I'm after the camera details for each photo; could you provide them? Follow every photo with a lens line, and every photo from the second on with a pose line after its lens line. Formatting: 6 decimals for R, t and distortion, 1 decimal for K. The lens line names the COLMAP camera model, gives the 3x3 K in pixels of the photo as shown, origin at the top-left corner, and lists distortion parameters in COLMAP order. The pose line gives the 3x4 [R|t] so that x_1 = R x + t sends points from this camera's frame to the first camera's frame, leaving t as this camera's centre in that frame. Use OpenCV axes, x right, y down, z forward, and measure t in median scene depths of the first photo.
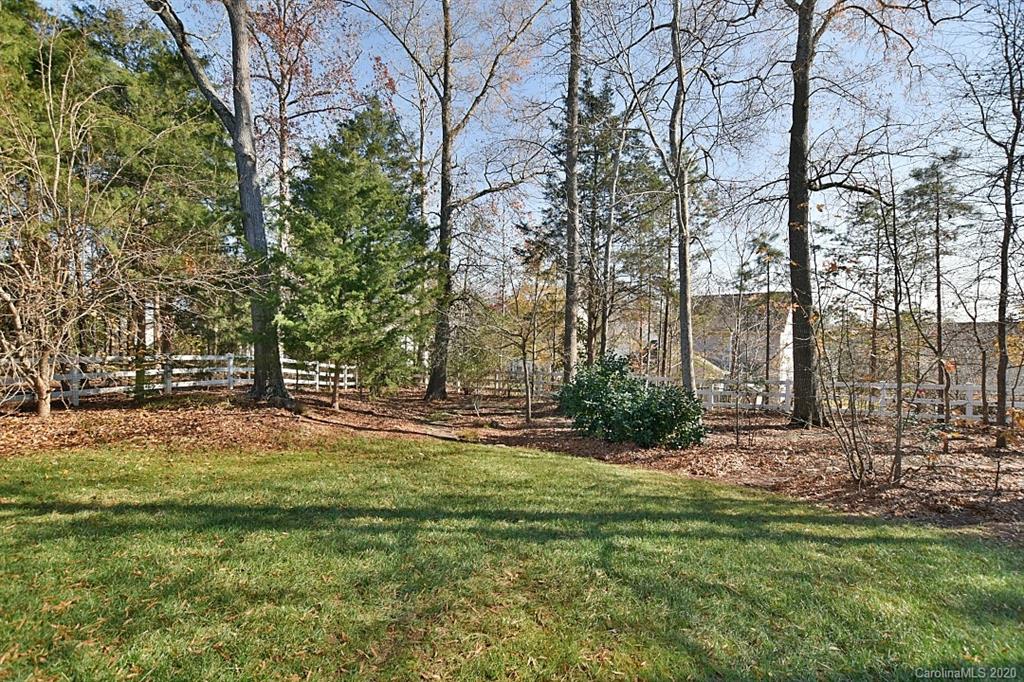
lens RADIAL K [[465.0, 0, 513.4], [0, 465.0, 347.2], [0, 0, 1]] dist [-0.034051, 0.005893]
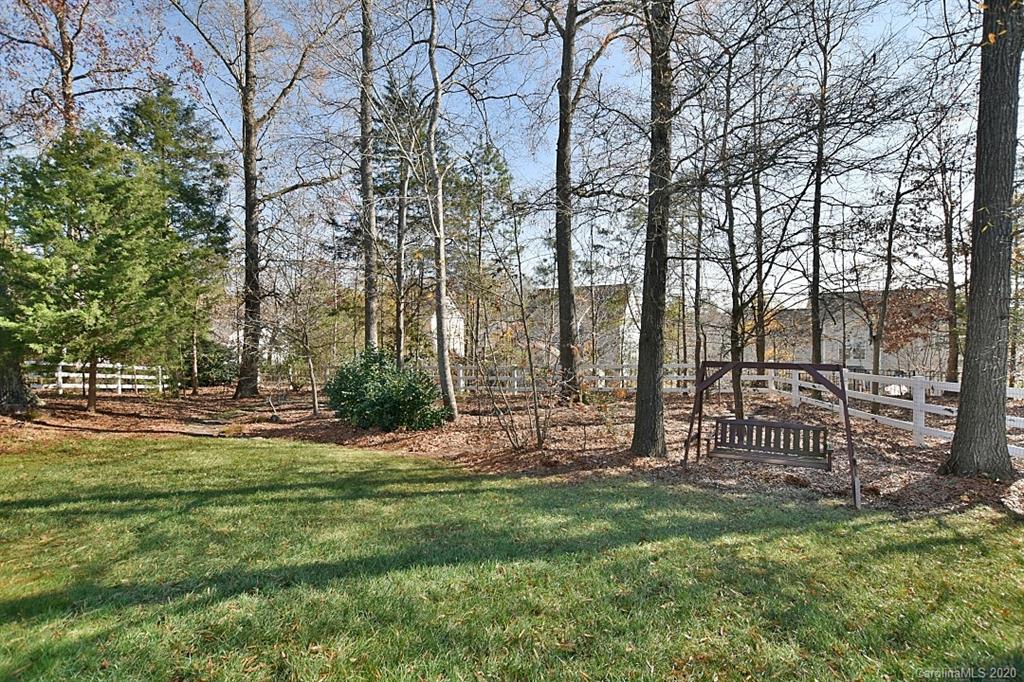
lens RADIAL K [[465.0, 0, 513.4], [0, 465.0, 347.2], [0, 0, 1]] dist [-0.034051, 0.005893]
pose [[0.975788, -0.031783, 0.216397, 0.213209], [0.027757, 0.999381, 0.021620, 0.000979], [-0.216950, -0.015090, 0.976066, -0.085097]]
